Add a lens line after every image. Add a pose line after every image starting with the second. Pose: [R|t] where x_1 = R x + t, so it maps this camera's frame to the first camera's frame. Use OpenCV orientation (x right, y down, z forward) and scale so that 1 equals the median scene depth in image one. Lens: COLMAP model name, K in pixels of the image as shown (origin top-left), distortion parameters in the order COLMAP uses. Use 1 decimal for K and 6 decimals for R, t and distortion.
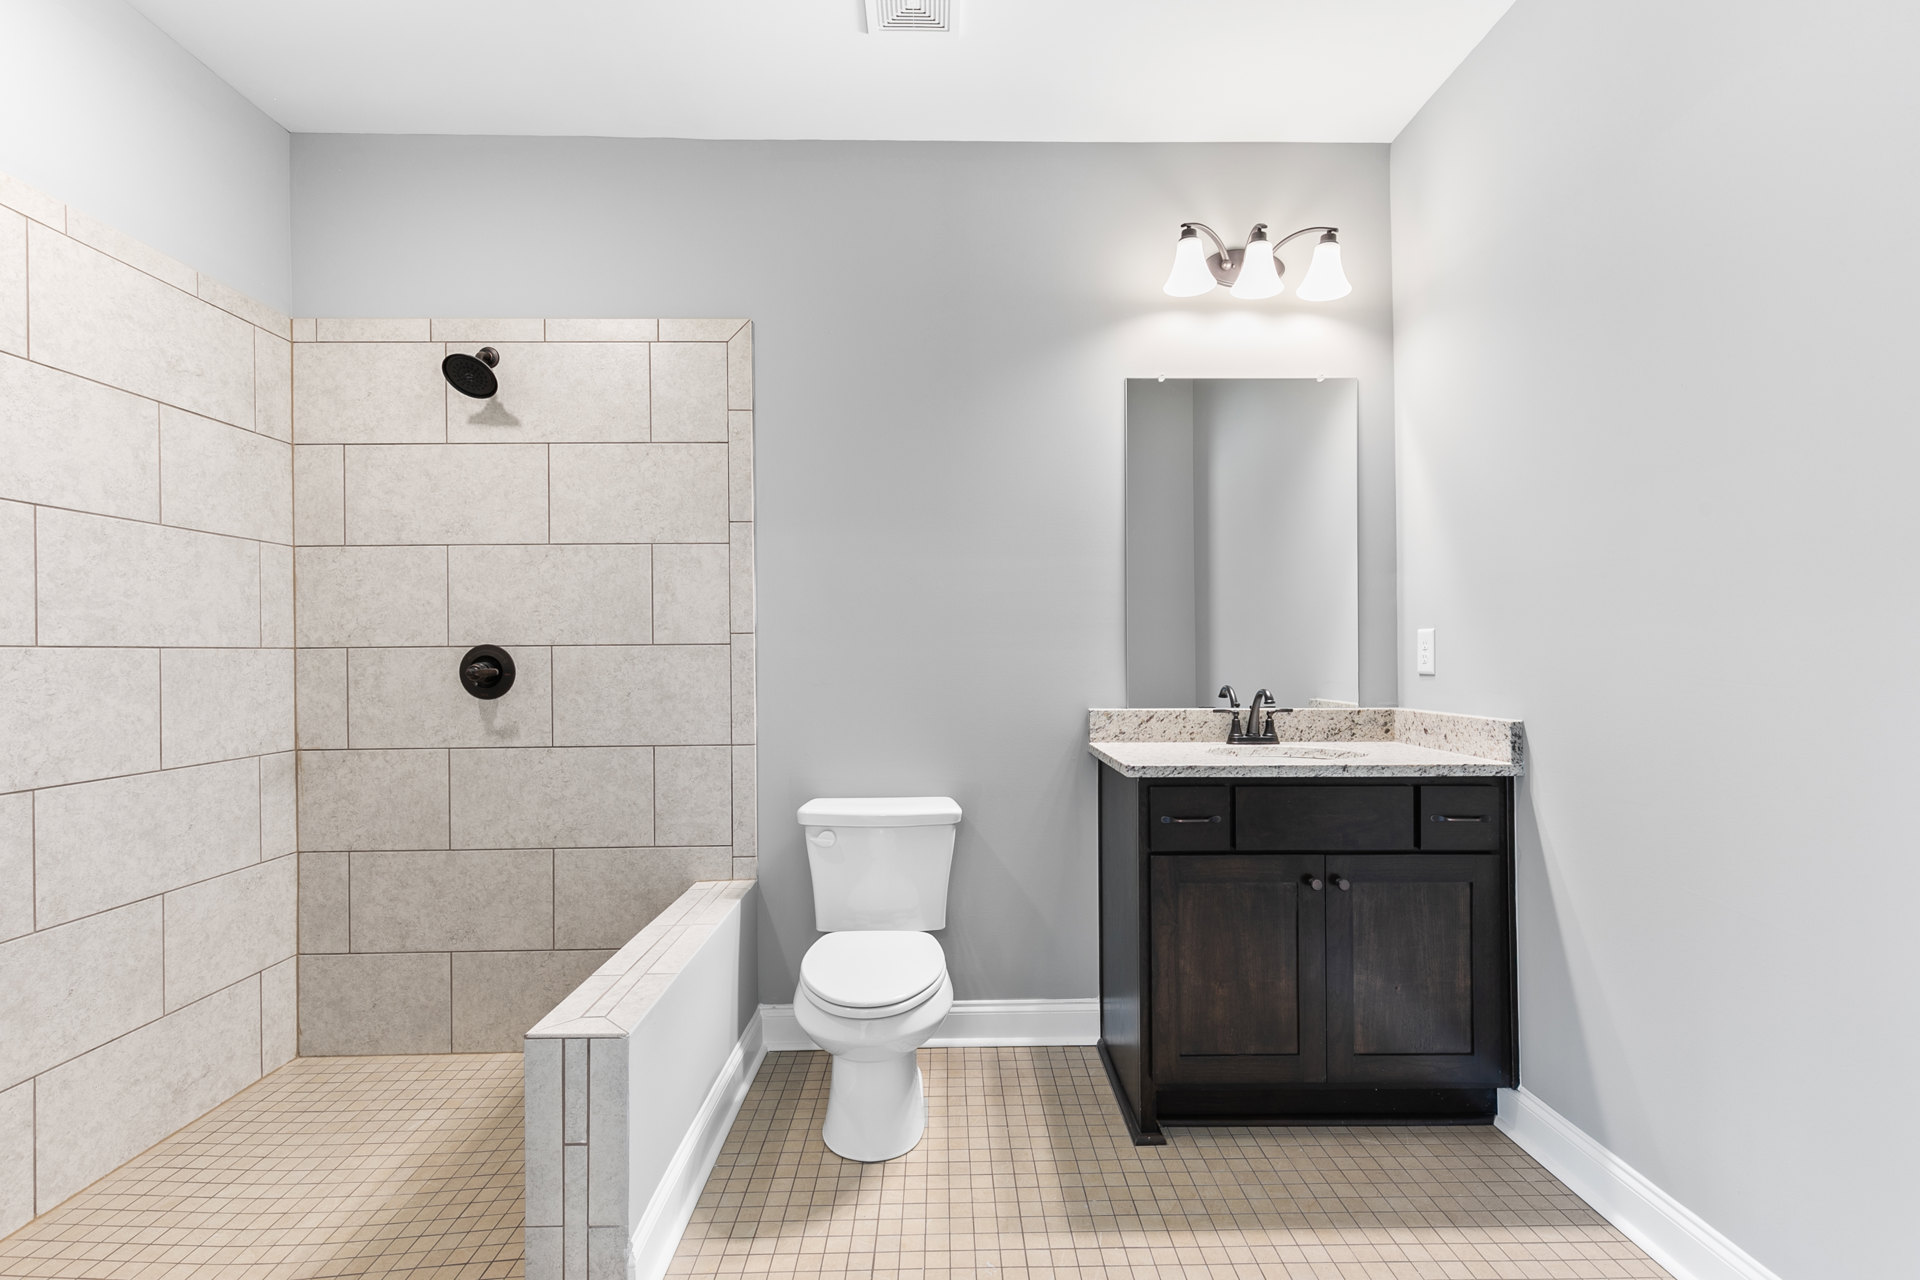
lens RADIAL K [[868.9, 0, 965.5], [0, 868.9, 644.2], [0, 0, 1]] dist [0.011570, -0.001453]
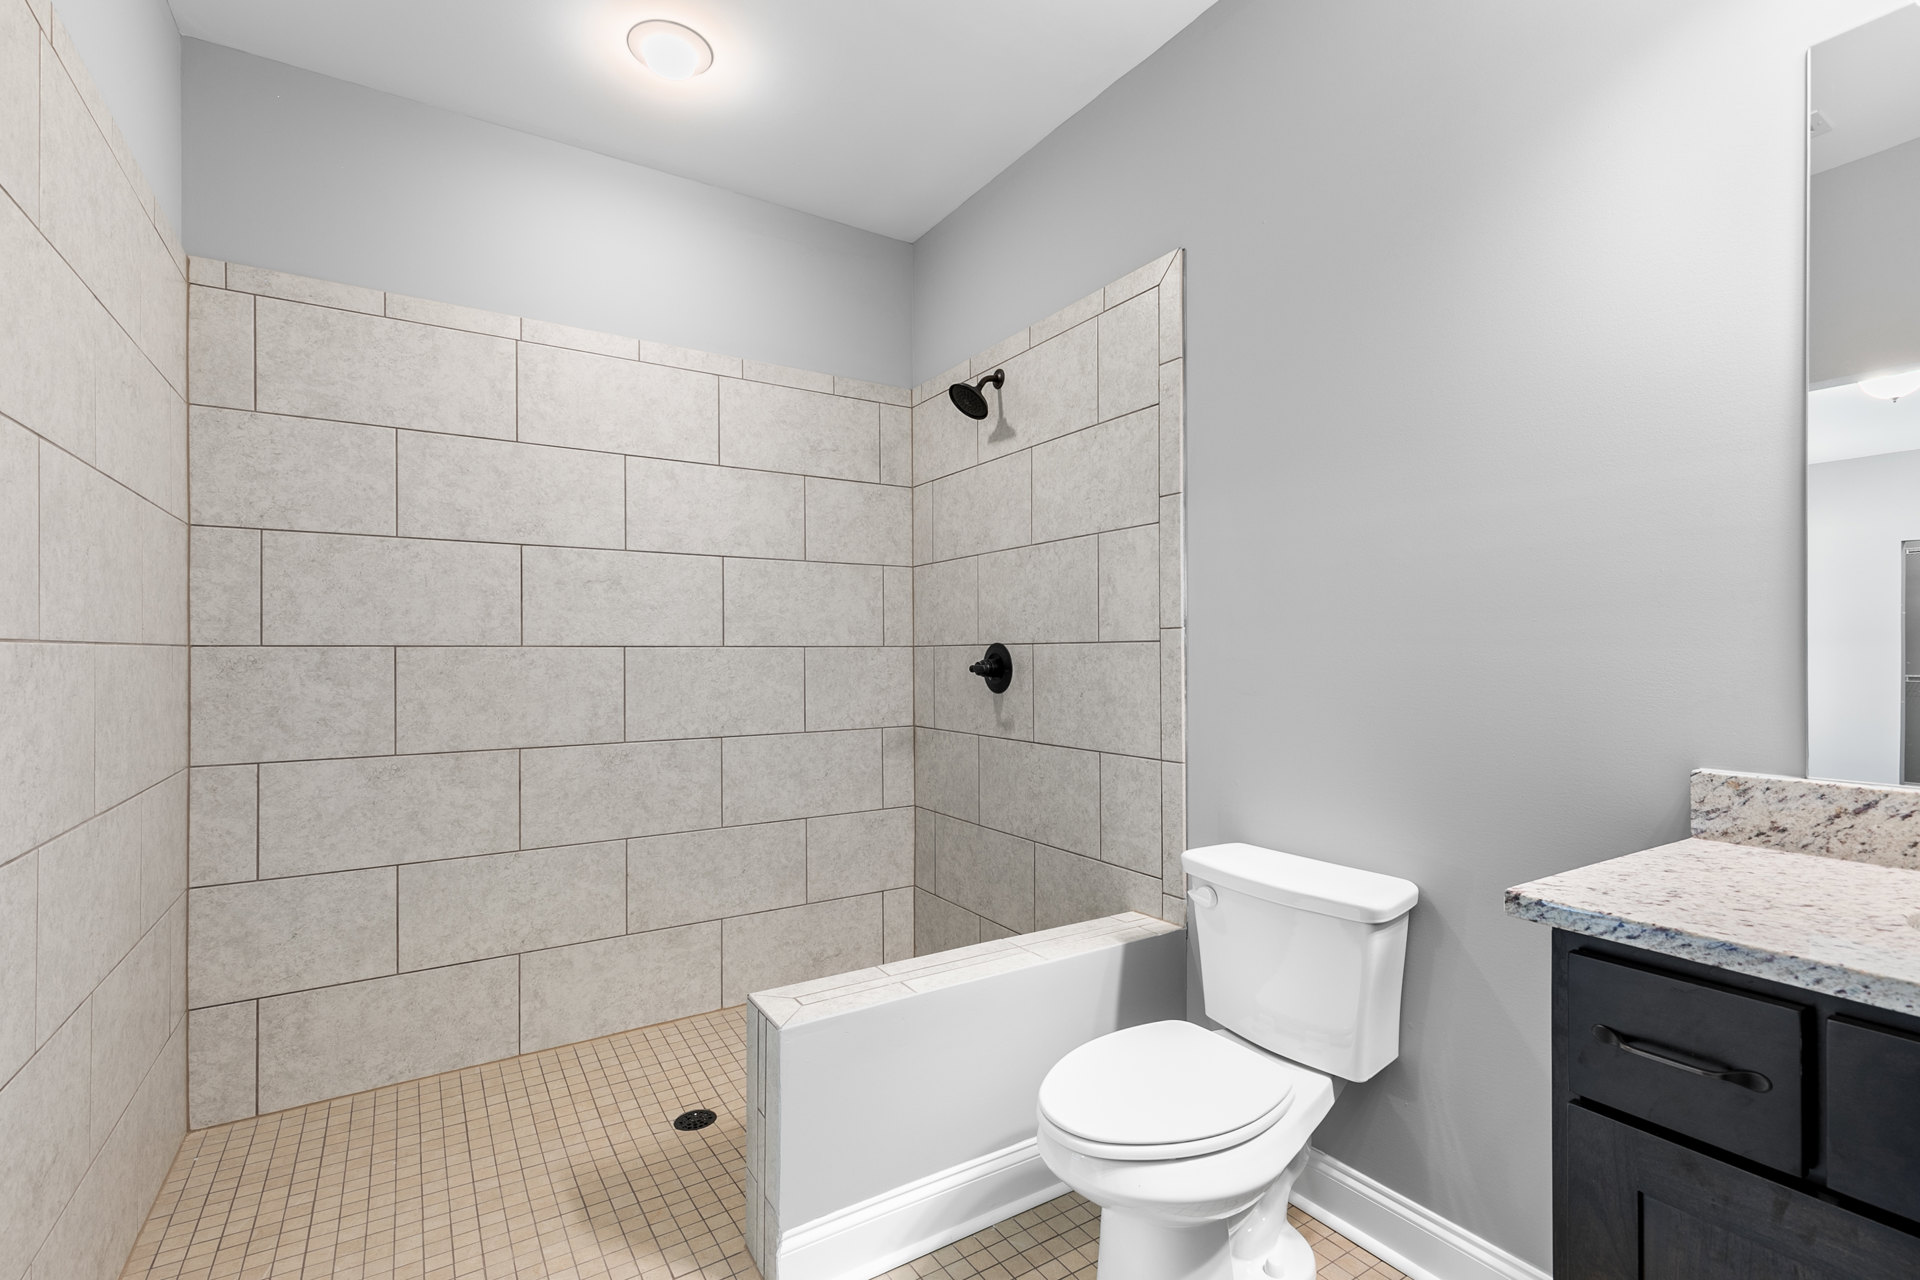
lens RADIAL K [[868.9, 0, 950.6], [0, 868.9, 644.7], [0, 0, 1]] dist [0.011570, -0.001453]
pose [[0.518611, -0.002635, -0.855006, 0.350353], [0.009172, 0.999955, 0.002482, -0.000620], [0.854961, -0.009129, 0.518612, 0.387289]]
